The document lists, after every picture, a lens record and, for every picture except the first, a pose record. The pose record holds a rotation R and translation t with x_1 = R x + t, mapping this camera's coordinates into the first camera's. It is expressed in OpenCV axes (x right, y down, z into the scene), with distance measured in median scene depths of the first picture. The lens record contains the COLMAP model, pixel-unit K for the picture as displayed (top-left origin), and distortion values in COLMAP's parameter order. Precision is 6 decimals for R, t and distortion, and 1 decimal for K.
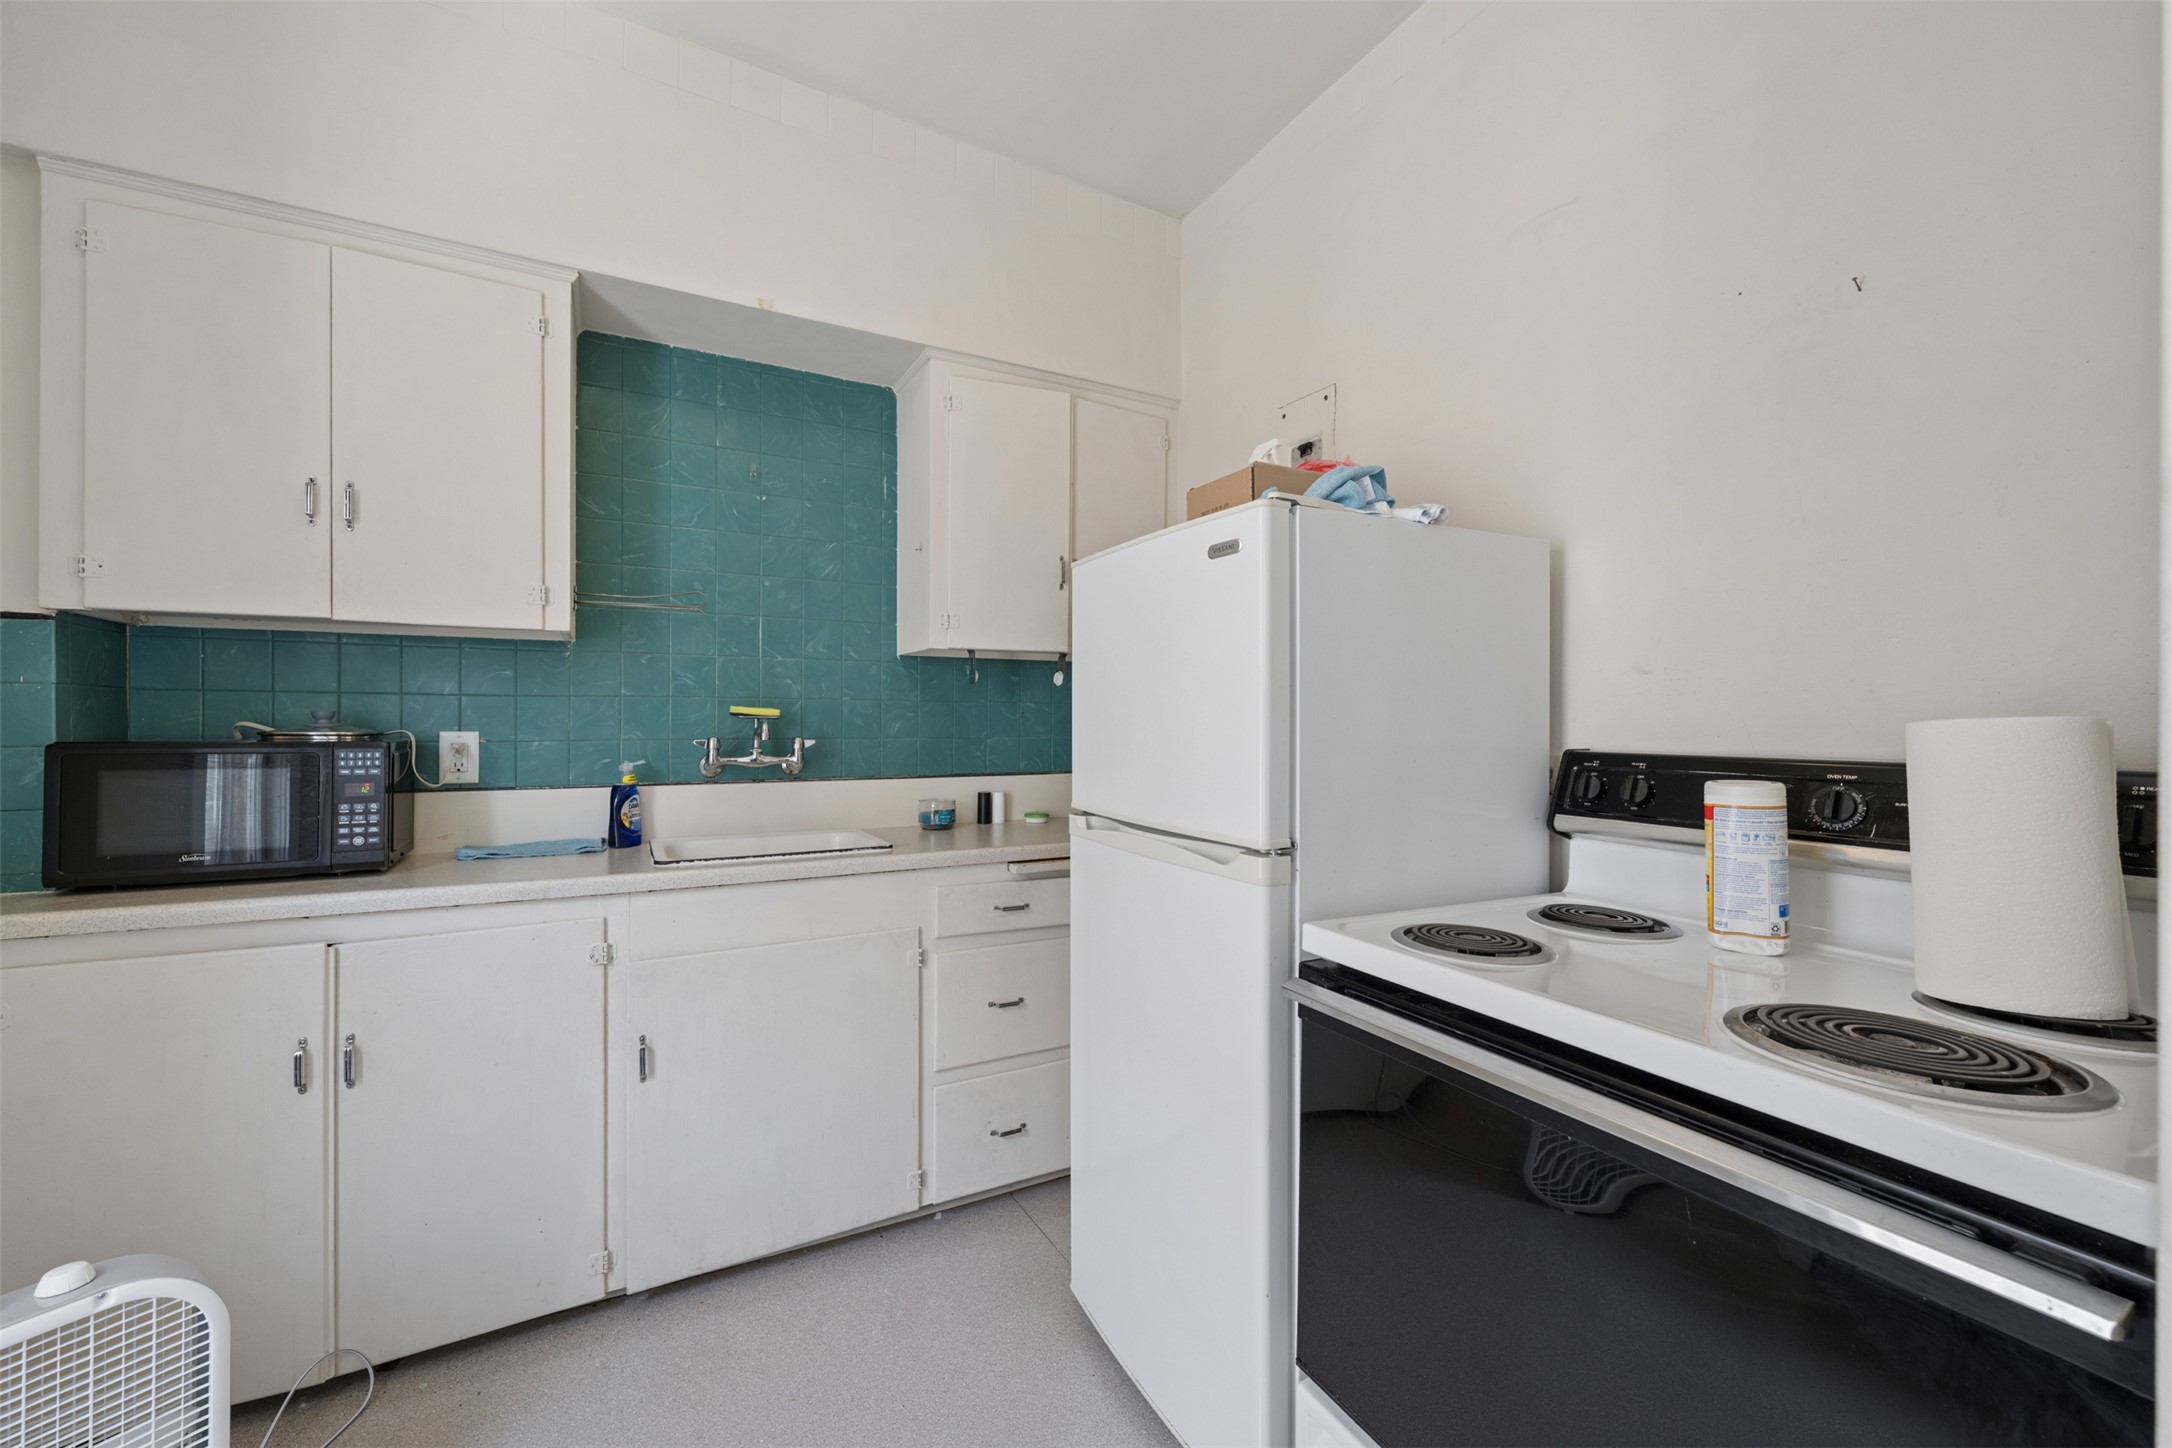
lens RADIAL K [[872.1, 0, 1094.4], [0, 872.1, 717.6], [0, 0, 1]] dist [-0.003951, 0.000744]
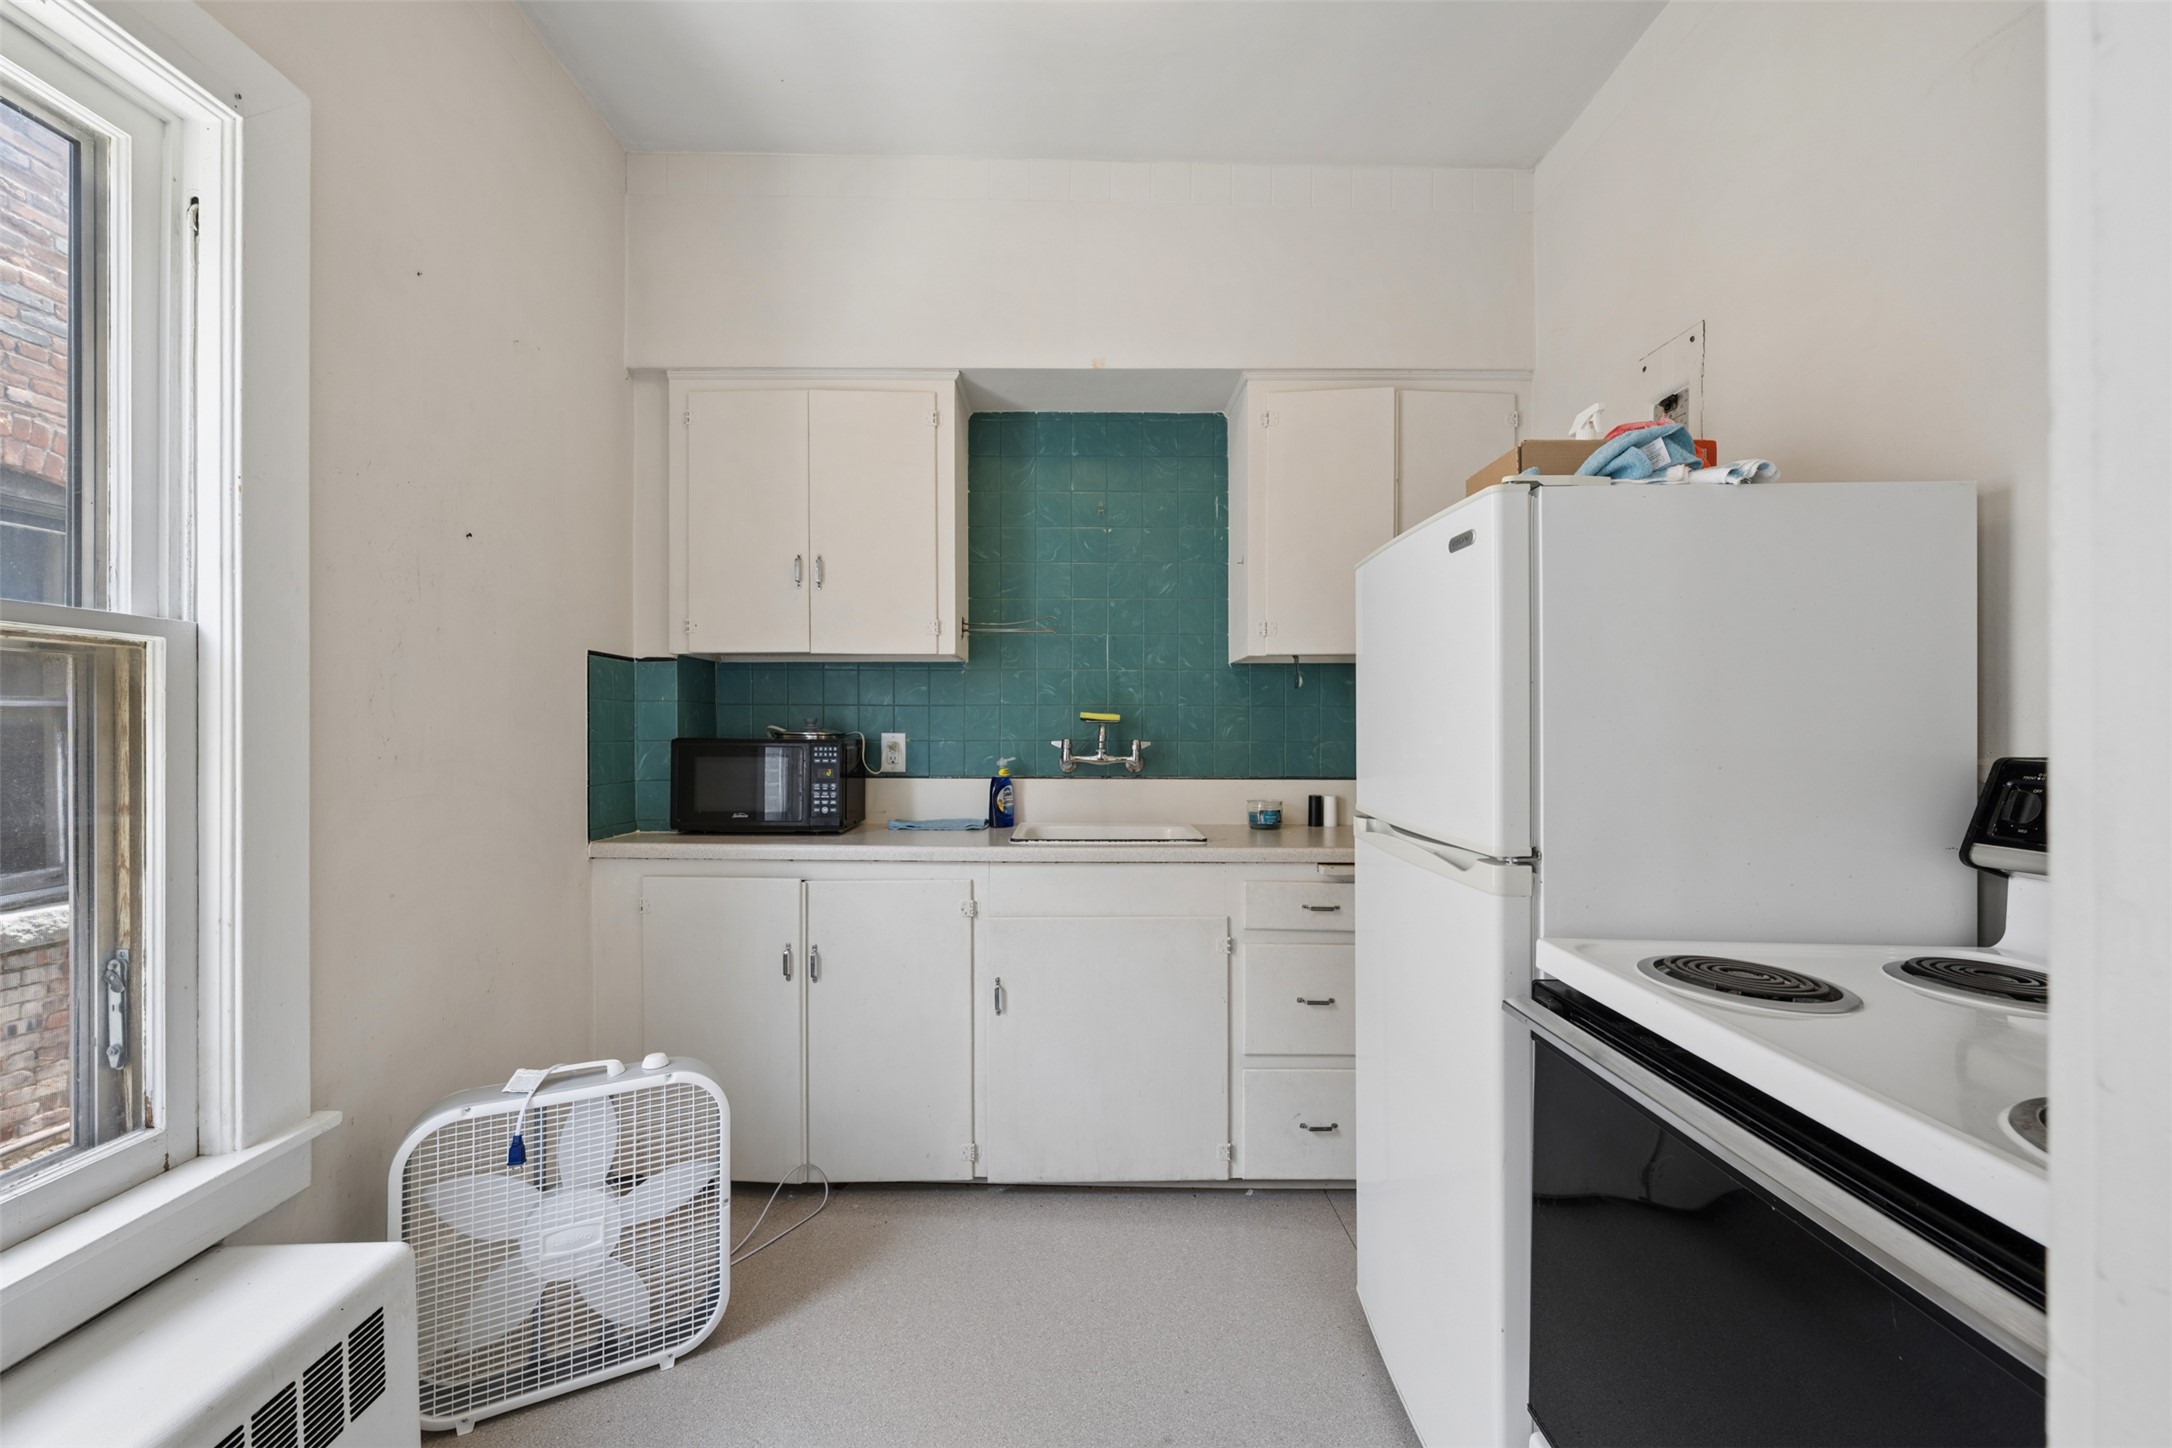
lens RADIAL K [[872.1, 0, 1071.3], [0, 872.1, 727.7], [0, 0, 1]] dist [-0.003951, 0.000744]
pose [[0.873361, -0.000518, -0.487072, 0.176155], [0.002026, 0.999995, 0.002570, 0.005692], [0.487068, -0.003231, 0.873358, -0.033120]]
